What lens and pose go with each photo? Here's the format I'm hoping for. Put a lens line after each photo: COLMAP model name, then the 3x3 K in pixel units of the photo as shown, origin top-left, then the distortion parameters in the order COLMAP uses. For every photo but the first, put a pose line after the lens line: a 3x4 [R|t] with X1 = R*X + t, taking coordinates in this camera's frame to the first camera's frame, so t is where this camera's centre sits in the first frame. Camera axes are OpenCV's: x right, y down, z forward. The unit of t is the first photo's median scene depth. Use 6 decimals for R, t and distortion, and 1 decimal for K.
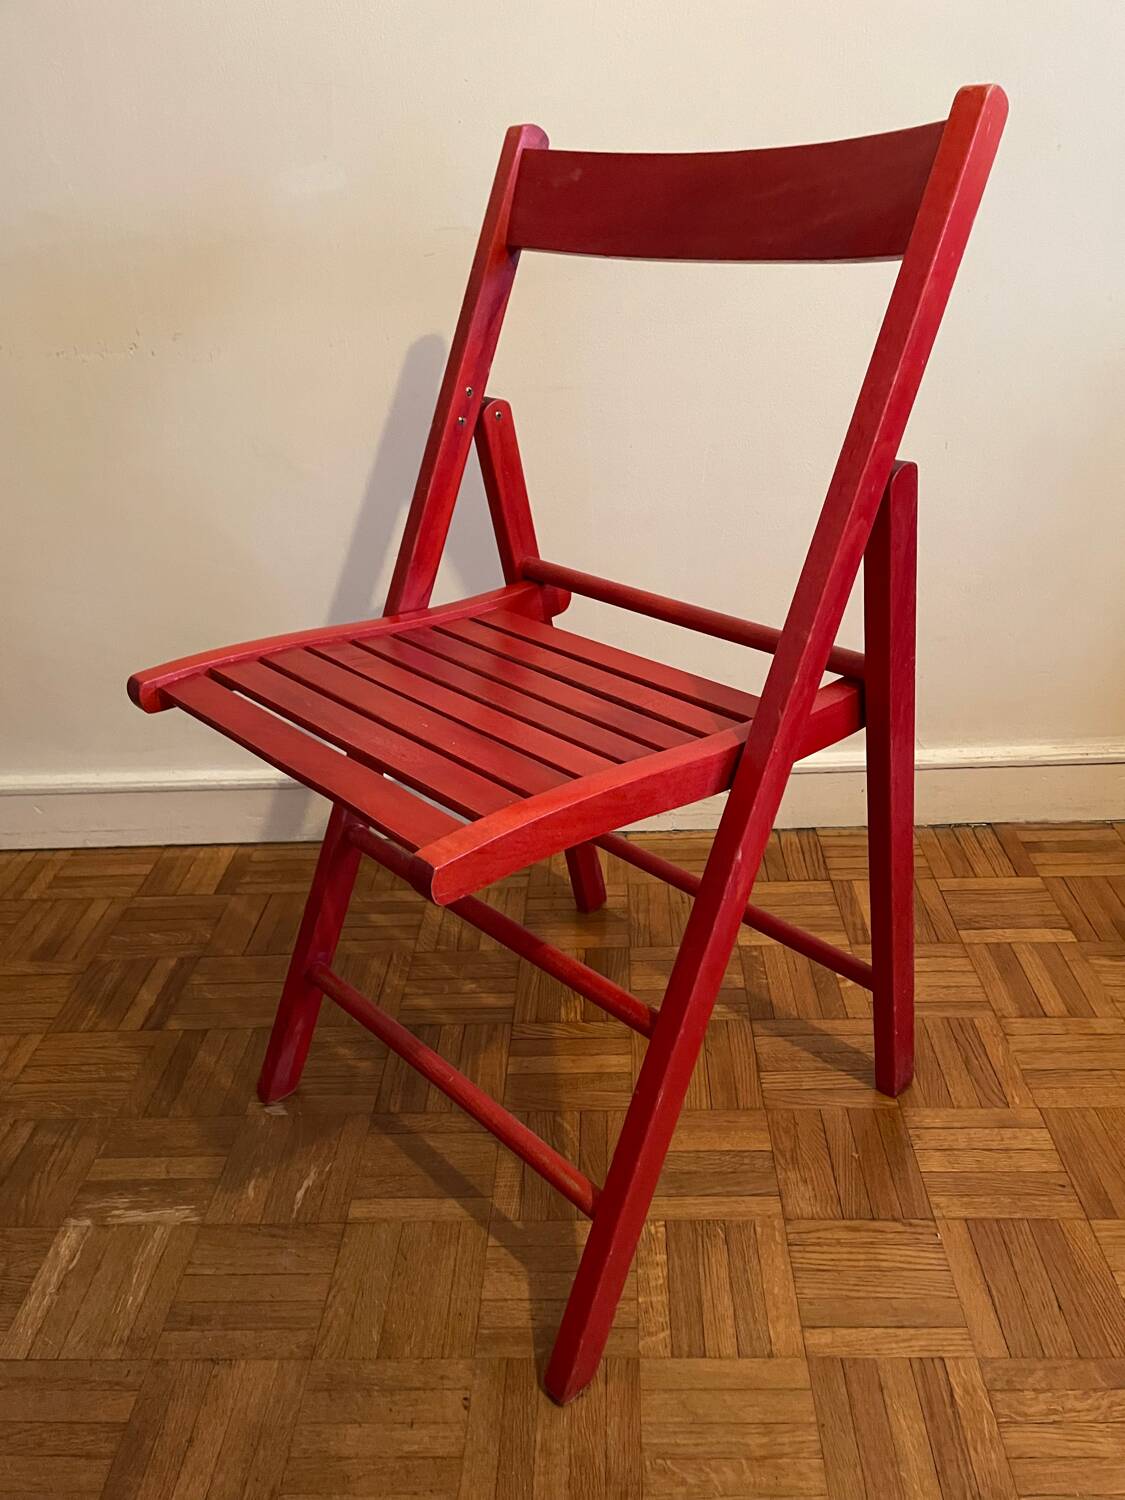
lens RADIAL K [[1160.3, 0, 565.6], [0, 1160.3, 757.4], [0, 0, 1]] dist [0.072614, -0.103243]
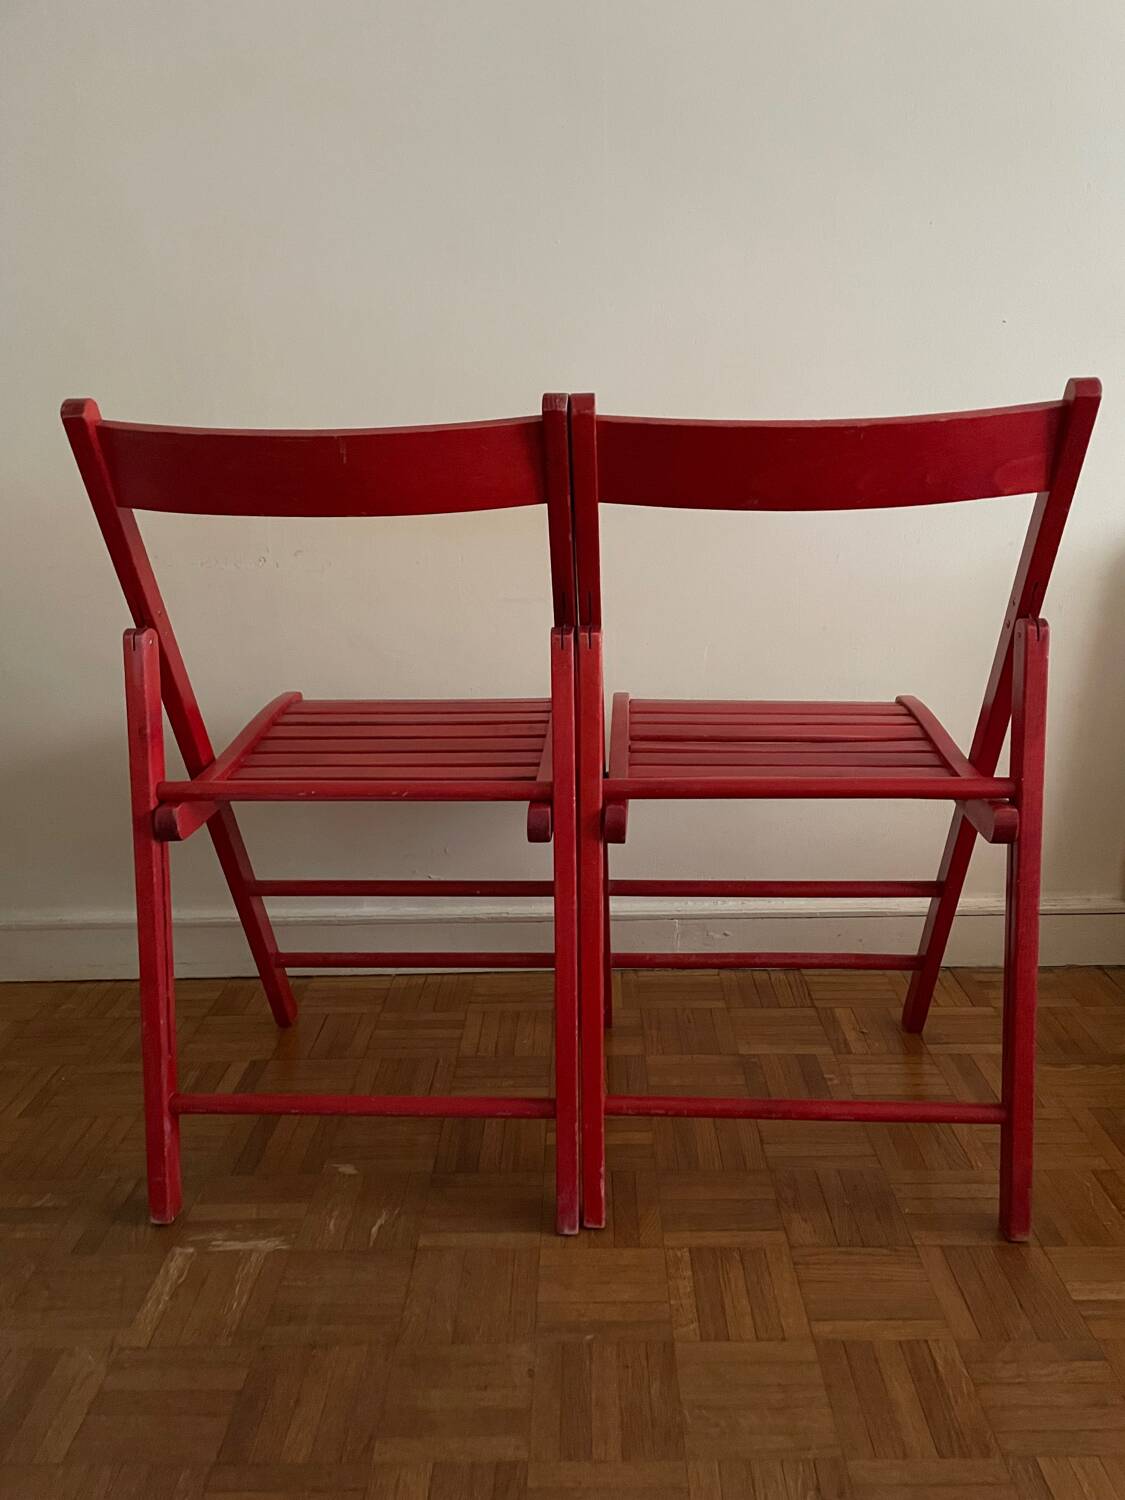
lens RADIAL K [[1160.3, 0, 563.5], [0, 1160.3, 754.4], [0, 0, 1]] dist [0.072614, -0.103243]
pose [[0.999406, 0.023597, 0.025130, -0.083915], [-0.017390, 0.974543, -0.223524, 0.178956], [-0.029765, 0.222954, 0.974374, -0.261382]]
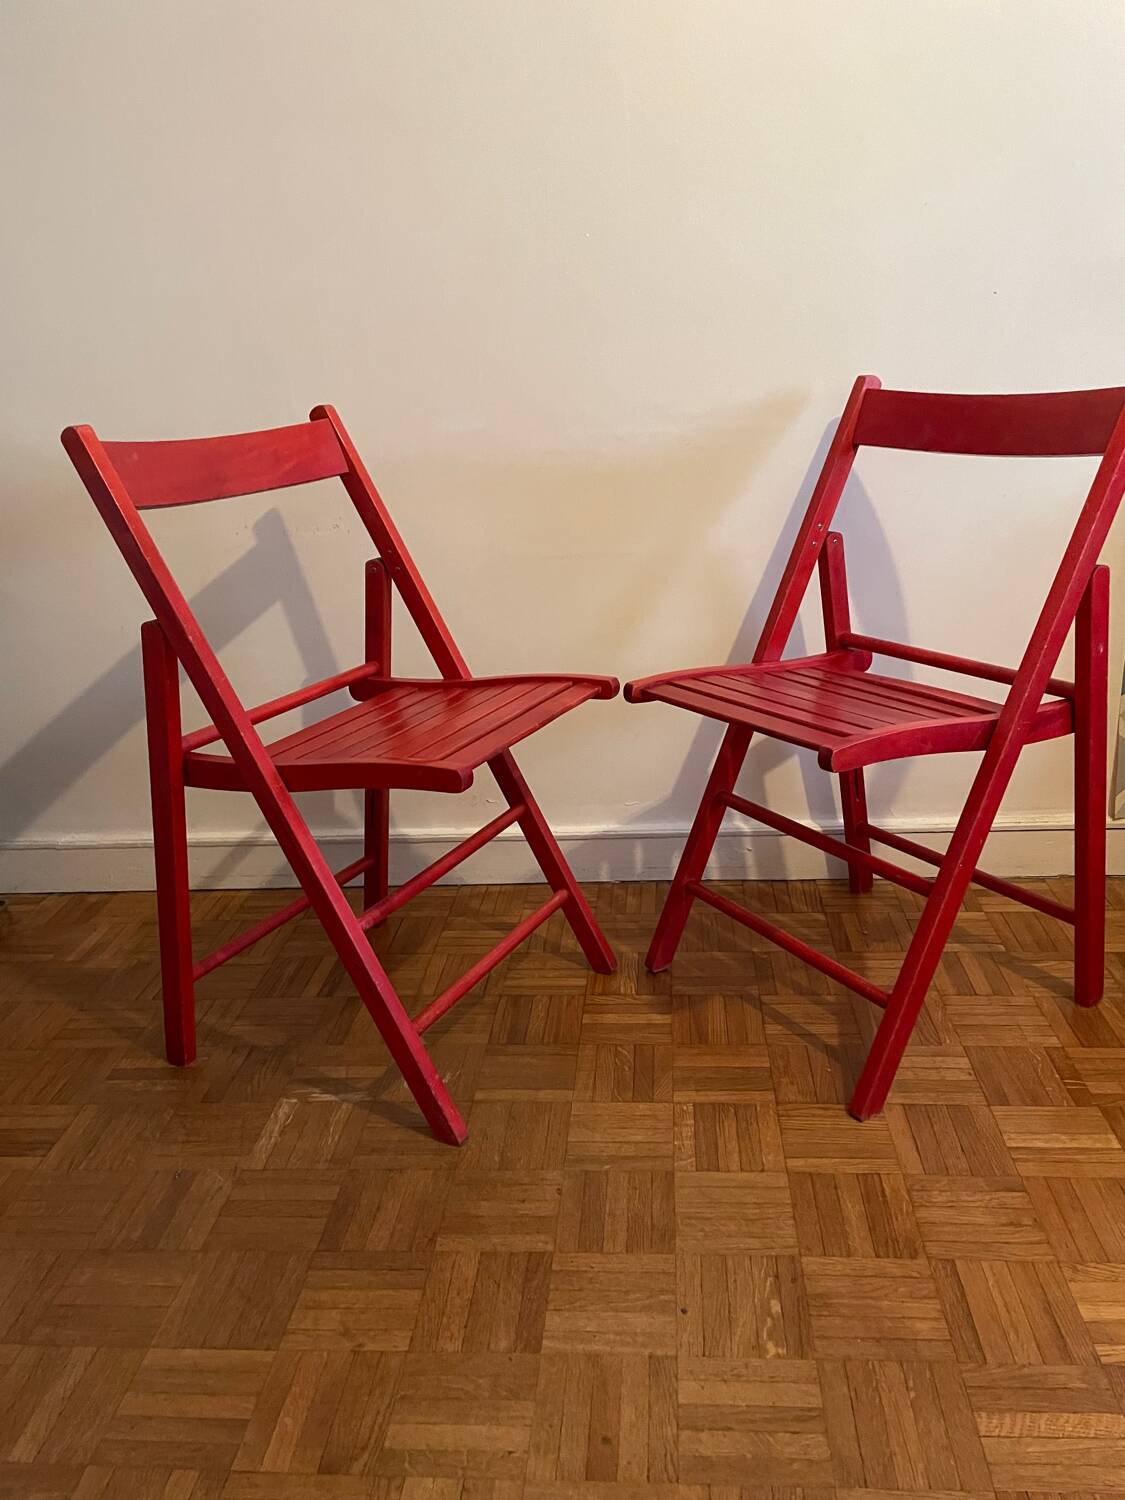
lens RADIAL K [[1160.3, 0, 562.6], [0, 1160.3, 747.8], [0, 0, 1]] dist [0.072614, -0.103243]
pose [[0.998806, 0.011810, -0.047409, -0.013580], [-0.019183, 0.987215, -0.158237, 0.196171], [0.044934, 0.158958, 0.986262, -0.503318]]
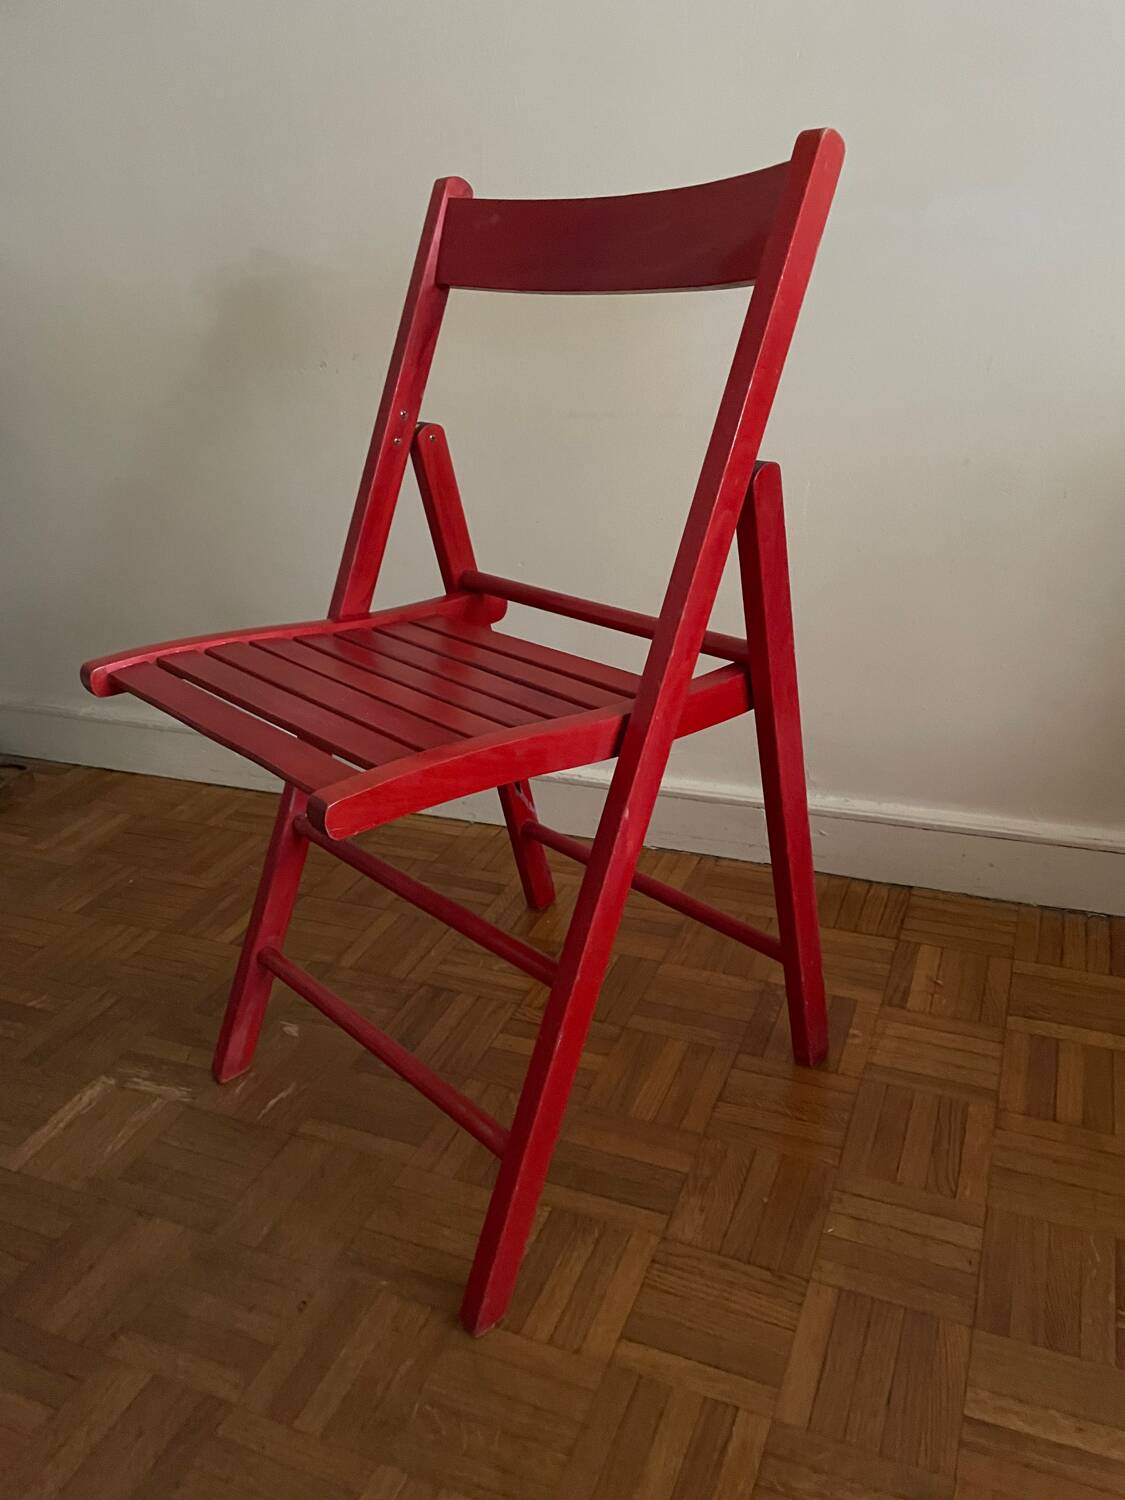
lens RADIAL K [[1160.3, 0, 563.3], [0, 1160.3, 731.5], [0, 0, 1]] dist [0.072614, -0.103243]
pose [[0.933730, 0.134477, -0.331760, 0.383569], [-0.151995, 0.988004, -0.027306, 0.007675], [0.324108, 0.075922, 0.942969, -0.002227]]
